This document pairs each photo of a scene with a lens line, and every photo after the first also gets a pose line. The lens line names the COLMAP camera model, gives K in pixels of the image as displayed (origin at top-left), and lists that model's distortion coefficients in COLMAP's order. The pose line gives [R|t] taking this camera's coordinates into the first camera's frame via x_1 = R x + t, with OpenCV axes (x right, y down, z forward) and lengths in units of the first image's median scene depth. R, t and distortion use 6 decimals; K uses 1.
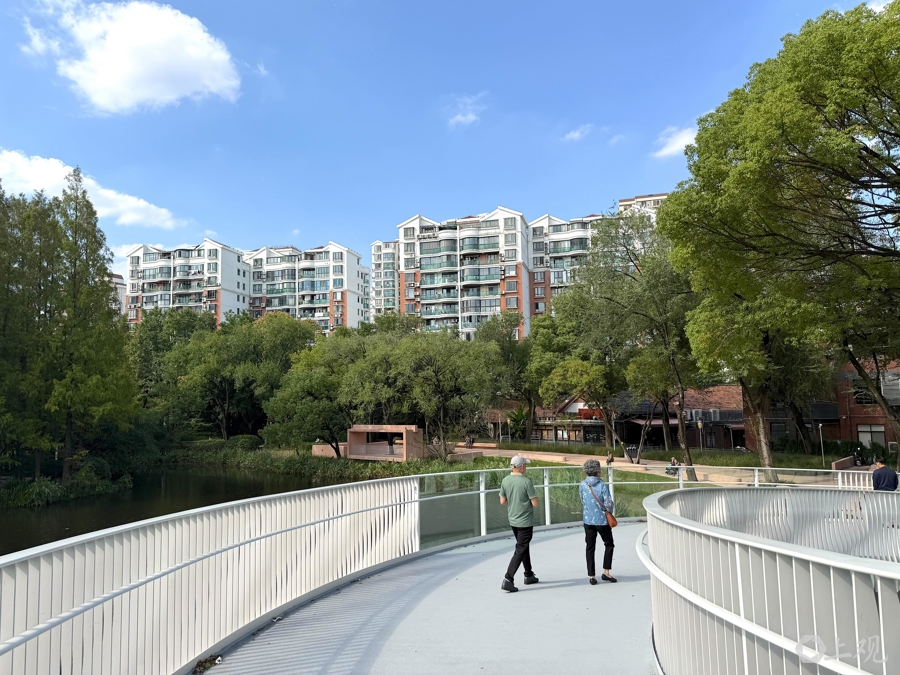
lens RADIAL K [[623.5, 0, 450.0], [0, 623.5, 337.5], [0, 0, 1]] dist [0.109942, -0.134656]
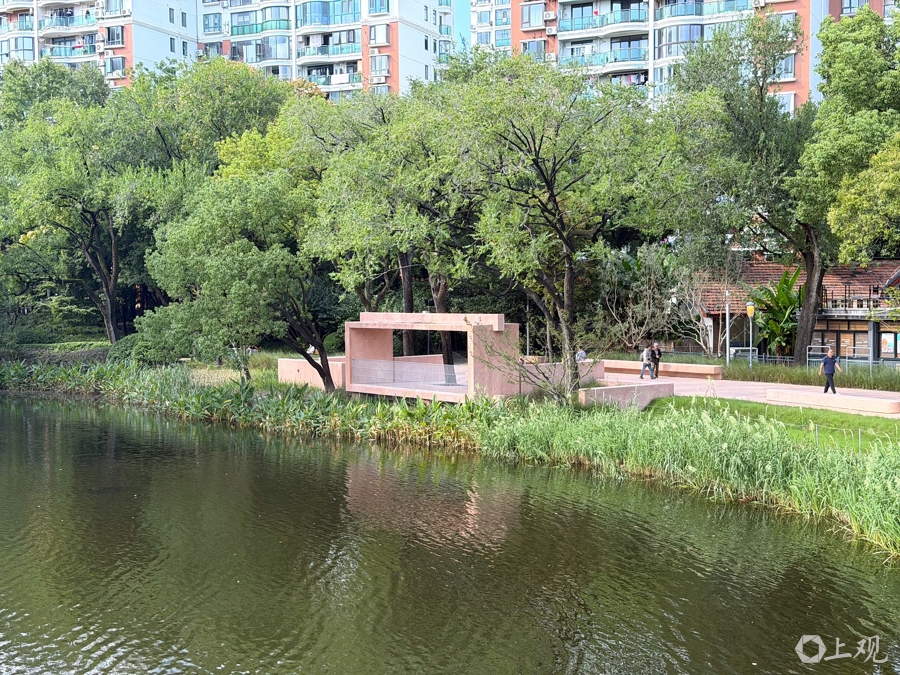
lens RADIAL K [[1195.2, 0, 450.0], [0, 1195.2, 337.5], [0, 0, 1]] dist [0.138211, -0.094267]
pose [[0.983864, 0.018540, -0.177953, 0.040836], [0.006695, 0.990105, 0.140169, 0.041244], [0.178791, -0.139099, 0.974005, 0.214886]]
